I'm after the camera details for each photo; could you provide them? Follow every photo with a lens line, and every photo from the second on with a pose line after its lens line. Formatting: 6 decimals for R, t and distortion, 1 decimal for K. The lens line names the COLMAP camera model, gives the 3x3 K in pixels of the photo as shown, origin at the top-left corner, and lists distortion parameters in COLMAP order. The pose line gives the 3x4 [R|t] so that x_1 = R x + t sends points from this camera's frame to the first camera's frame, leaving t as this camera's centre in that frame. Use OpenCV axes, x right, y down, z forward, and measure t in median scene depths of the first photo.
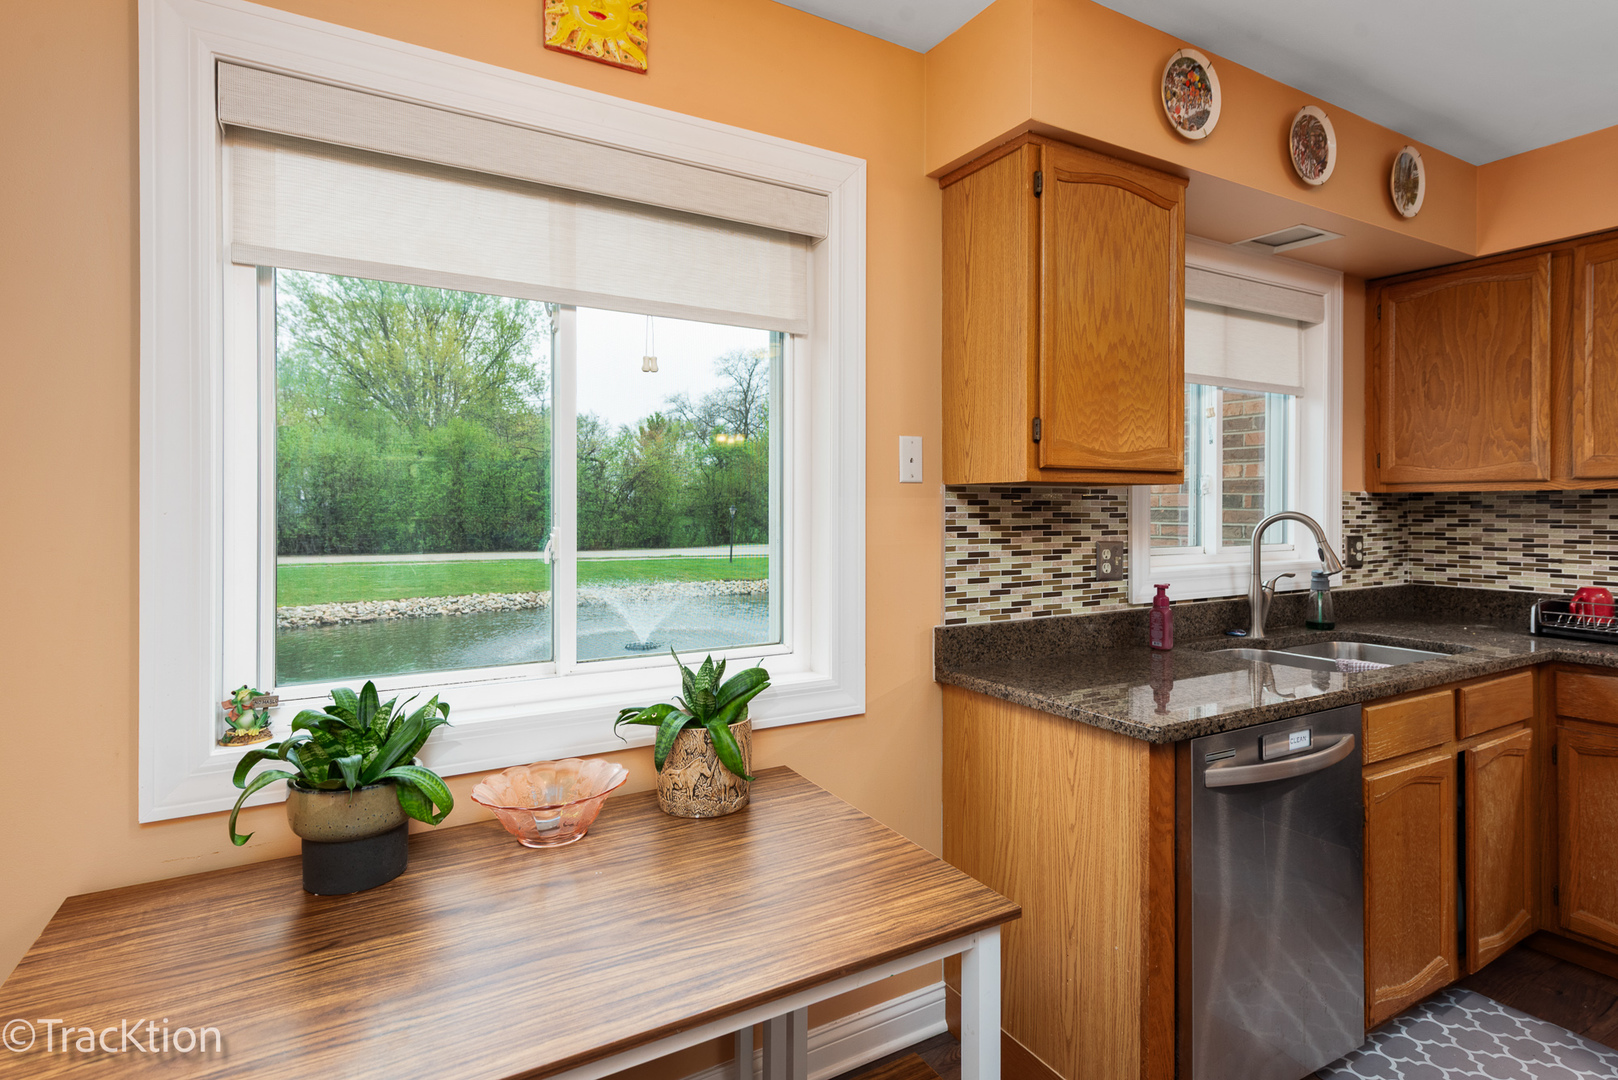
lens RADIAL K [[814.2, 0, 813.6], [0, 814.2, 508.9], [0, 0, 1]] dist [0.004736, 0.000427]
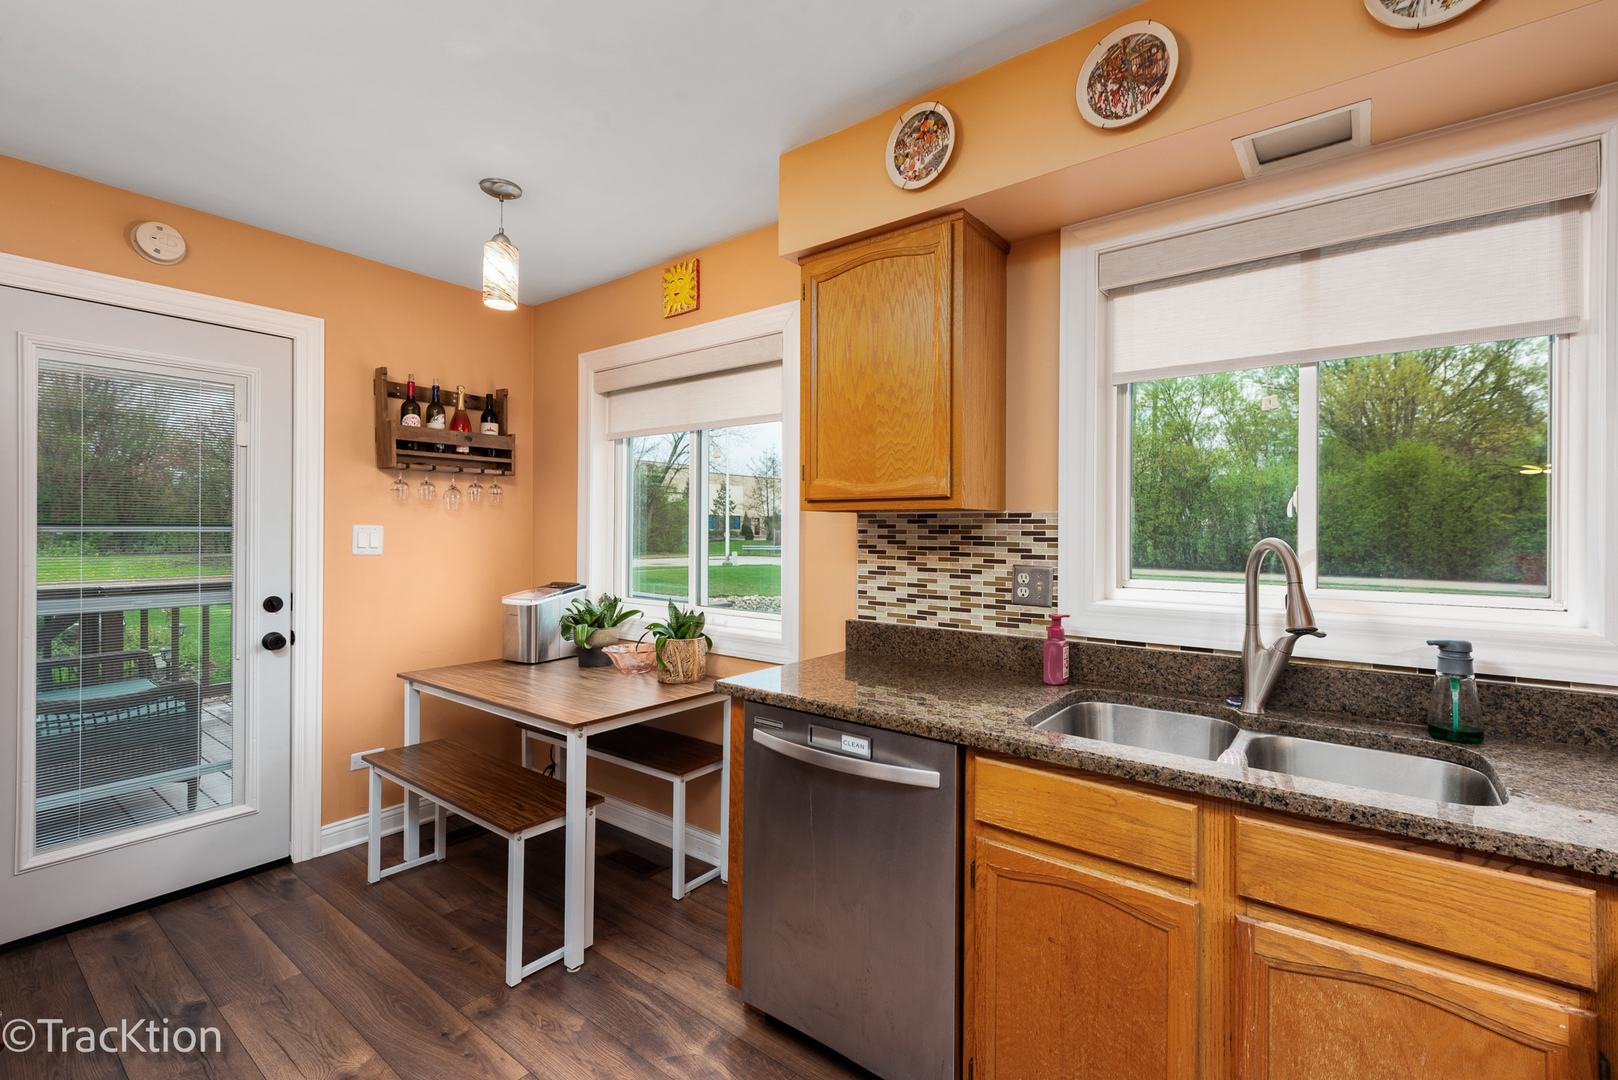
lens RADIAL K [[710.1, 0, 813.1], [0, 710.1, 527.5], [0, 0, 1]] dist [0.003989, 0.000322]
pose [[0.382341, -0.000530, -0.924021, 1.138330], [-0.006552, 0.999973, -0.003285, -0.001867], [0.923998, 0.007310, 0.382327, 0.461975]]
